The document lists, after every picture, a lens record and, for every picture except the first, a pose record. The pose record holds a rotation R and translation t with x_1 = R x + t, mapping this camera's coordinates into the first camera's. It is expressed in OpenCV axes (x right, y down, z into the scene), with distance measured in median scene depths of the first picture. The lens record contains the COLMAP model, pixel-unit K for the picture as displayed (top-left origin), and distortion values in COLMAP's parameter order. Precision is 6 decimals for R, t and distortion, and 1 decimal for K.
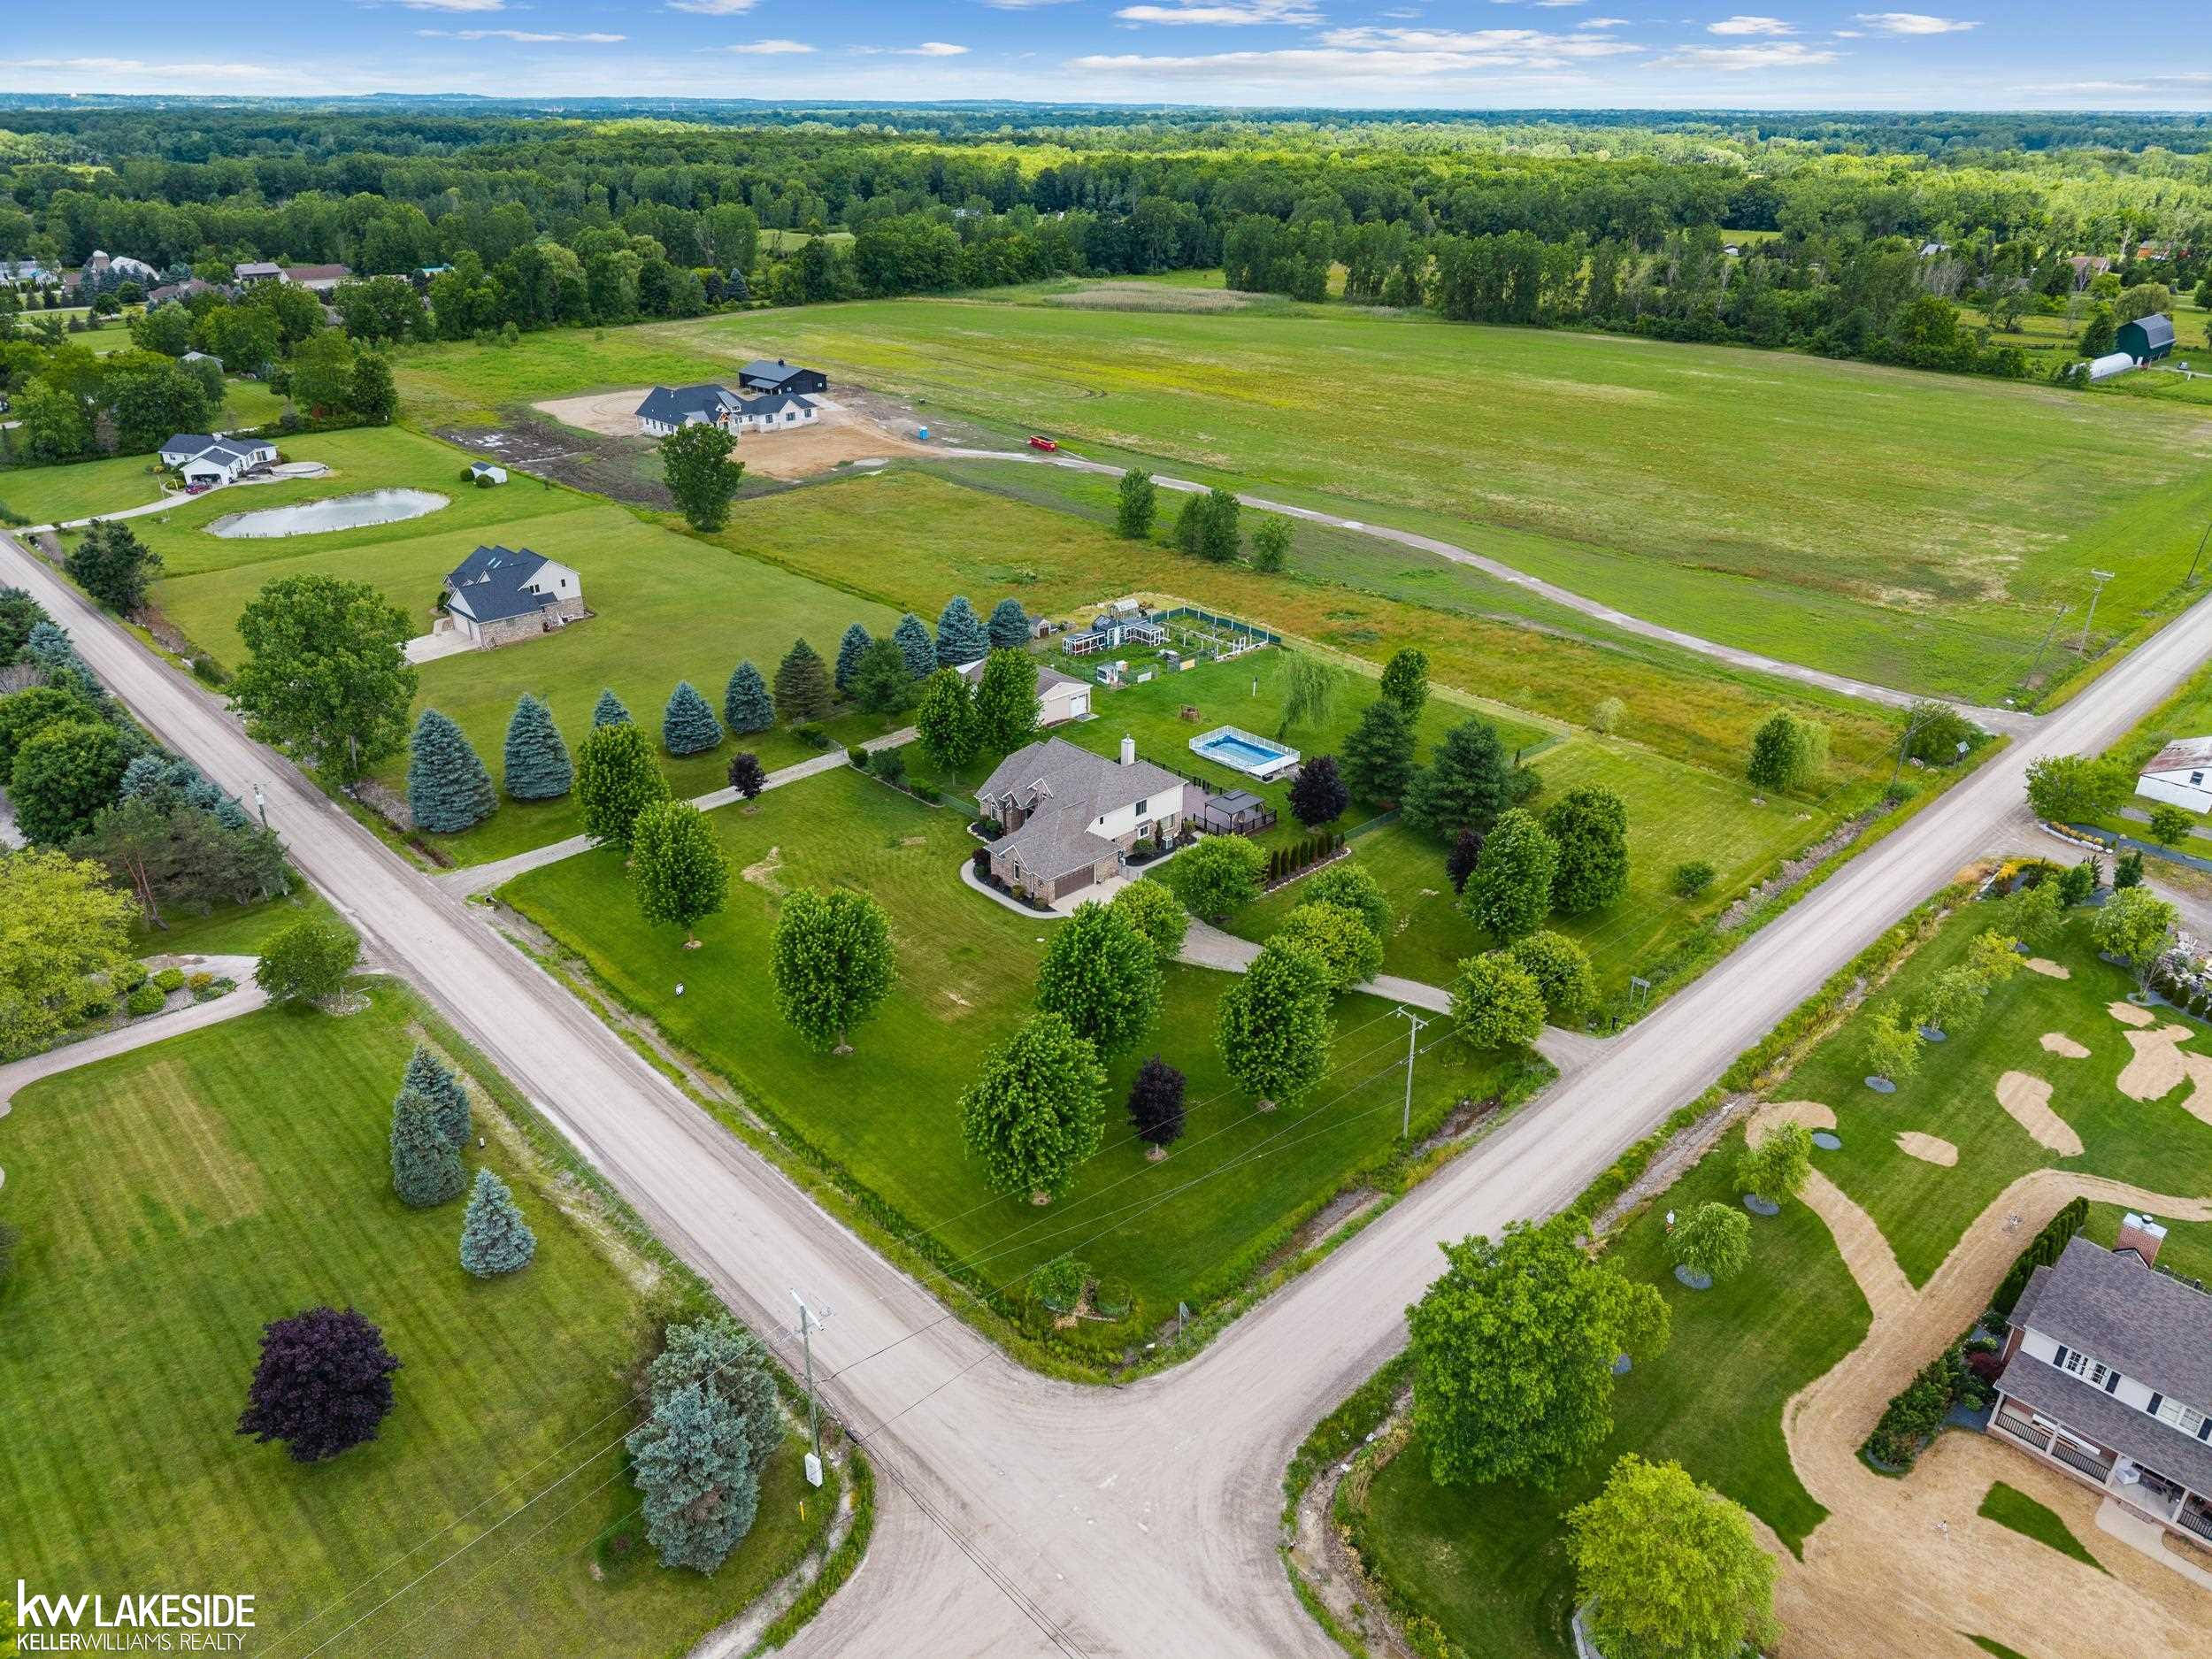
lens RADIAL K [[1470.8, 0, 1106.0], [0, 1470.8, 829.5], [0, 0, 1]] dist [-0.000843, -0.004384]
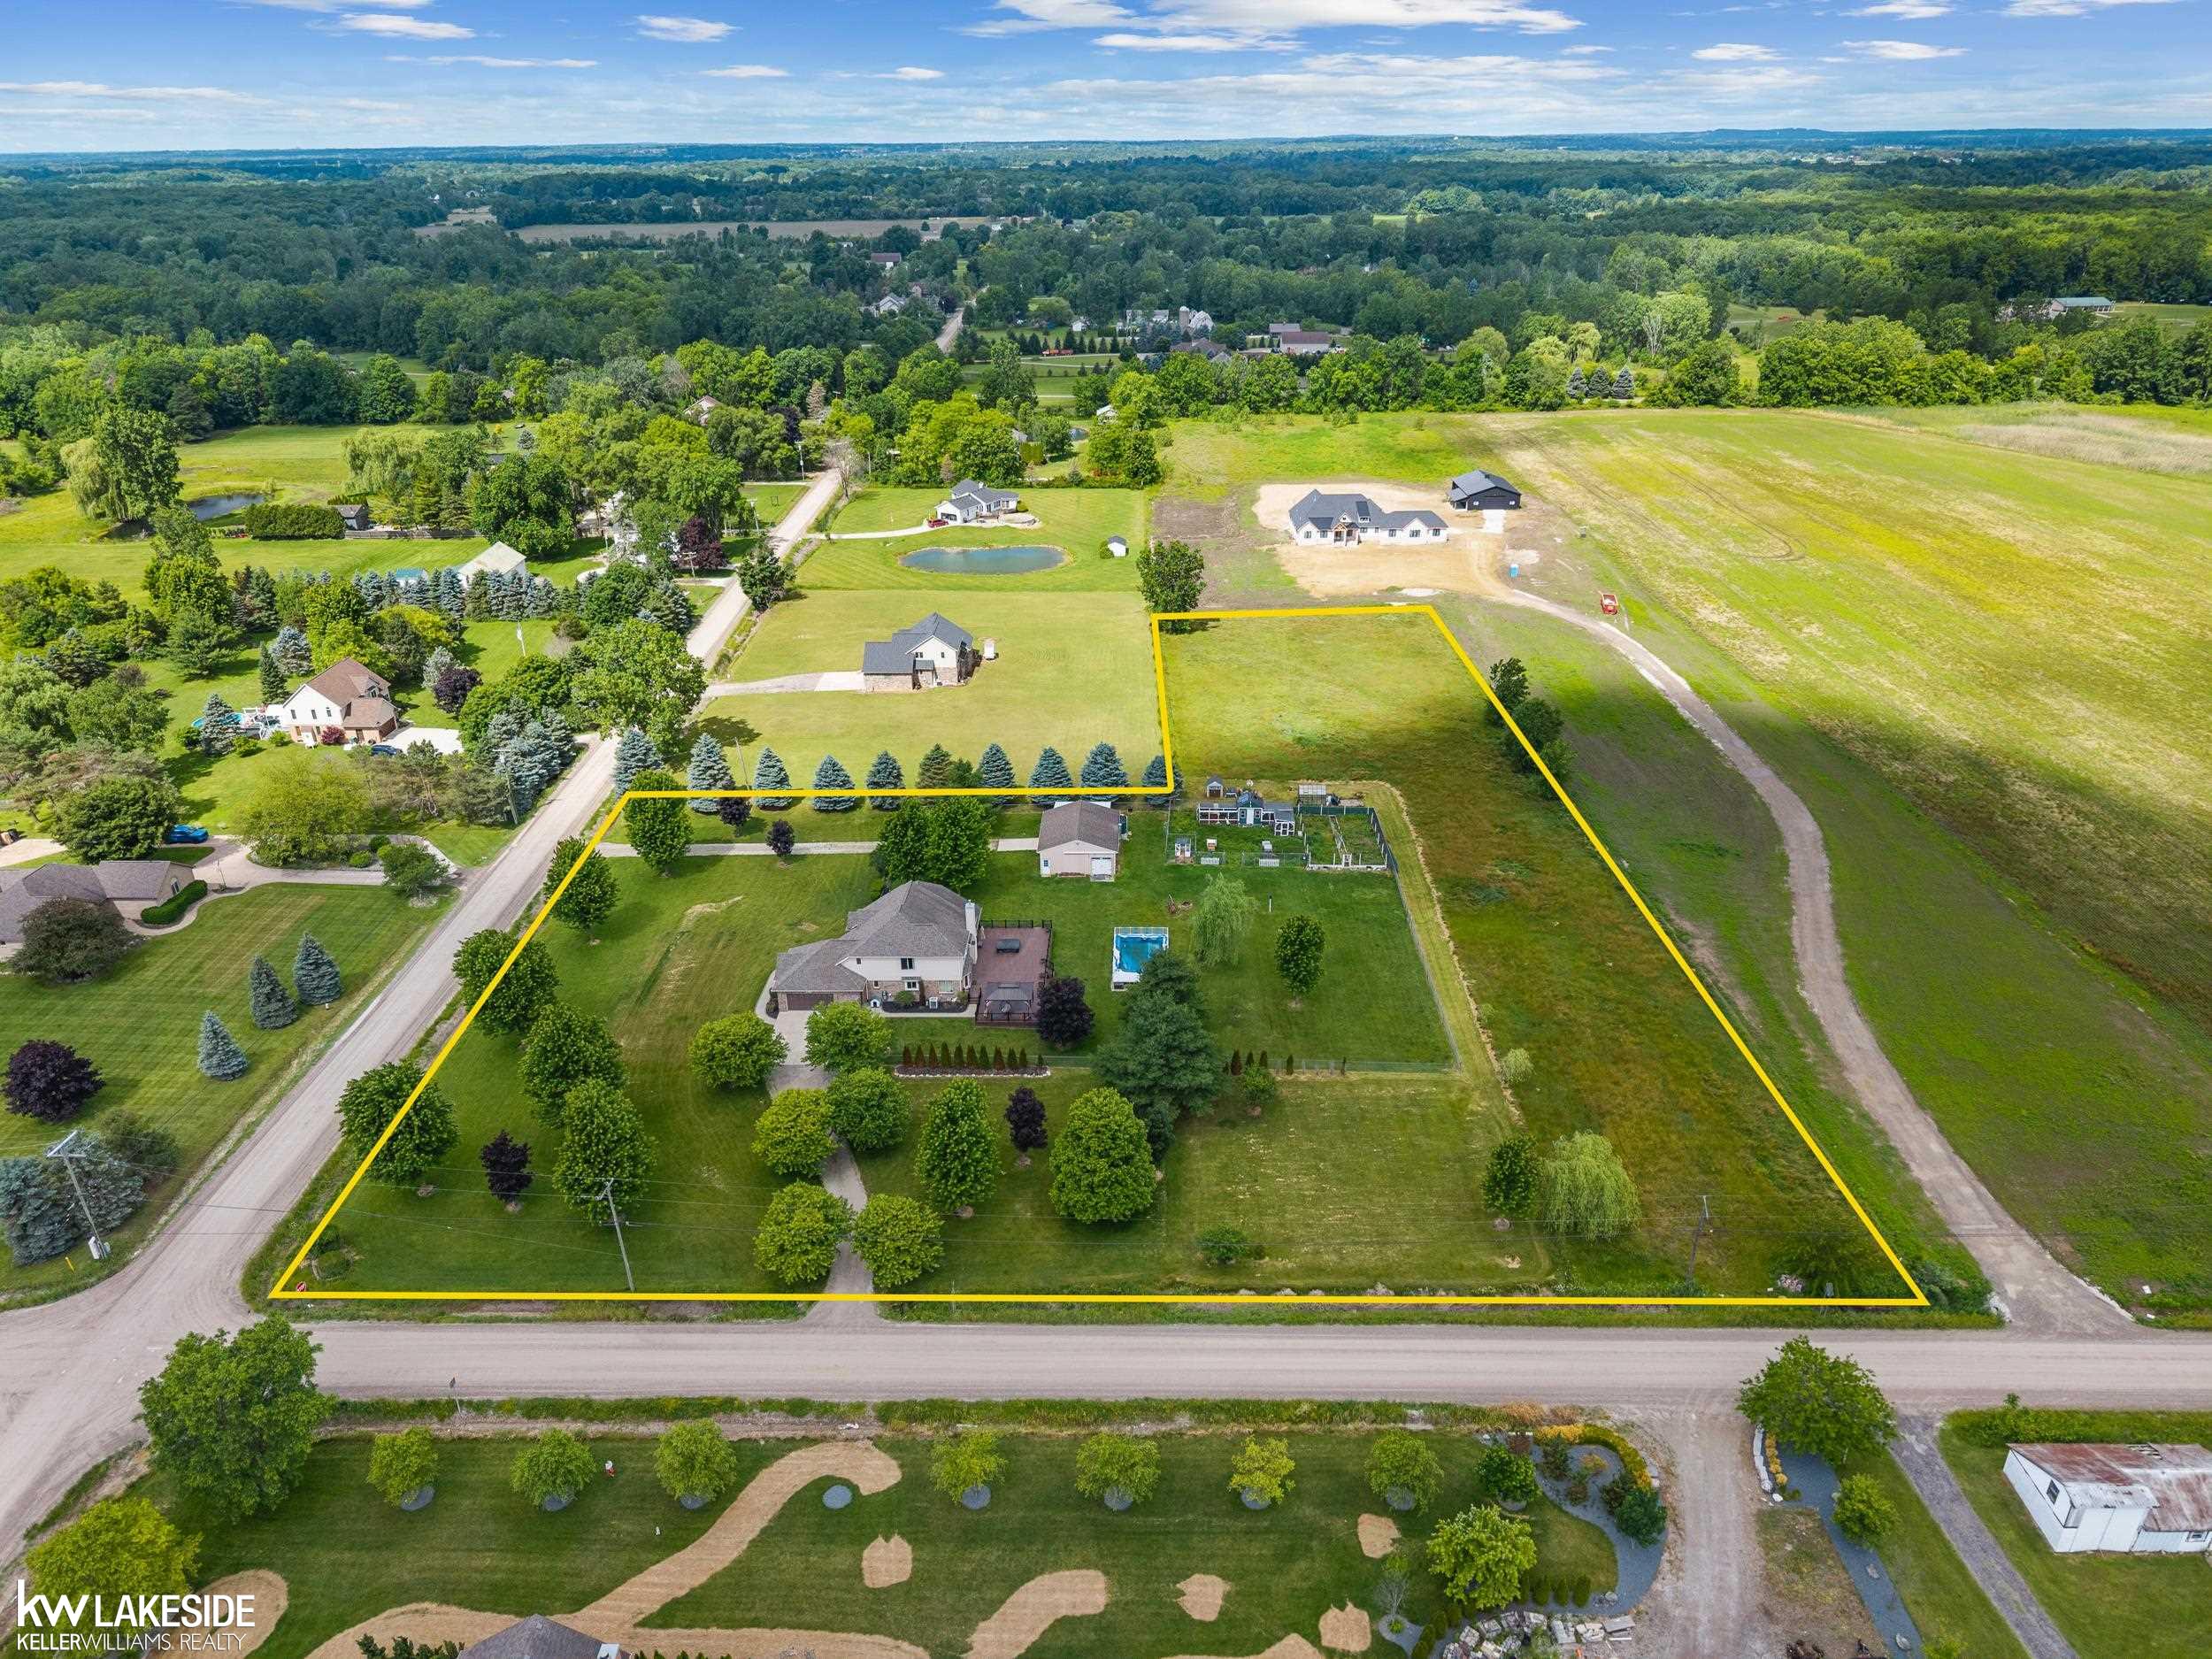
lens RADIAL K [[1470.8, 0, 1106.0], [0, 1470.8, 829.5], [0, 0, 1]] dist [-0.000843, -0.004384]
pose [[0.715473, 0.279195, -0.640428, 0.827594], [-0.293397, 0.952001, 0.087249, -0.256256], [0.634048, 0.125475, 0.763046, 0.231838]]
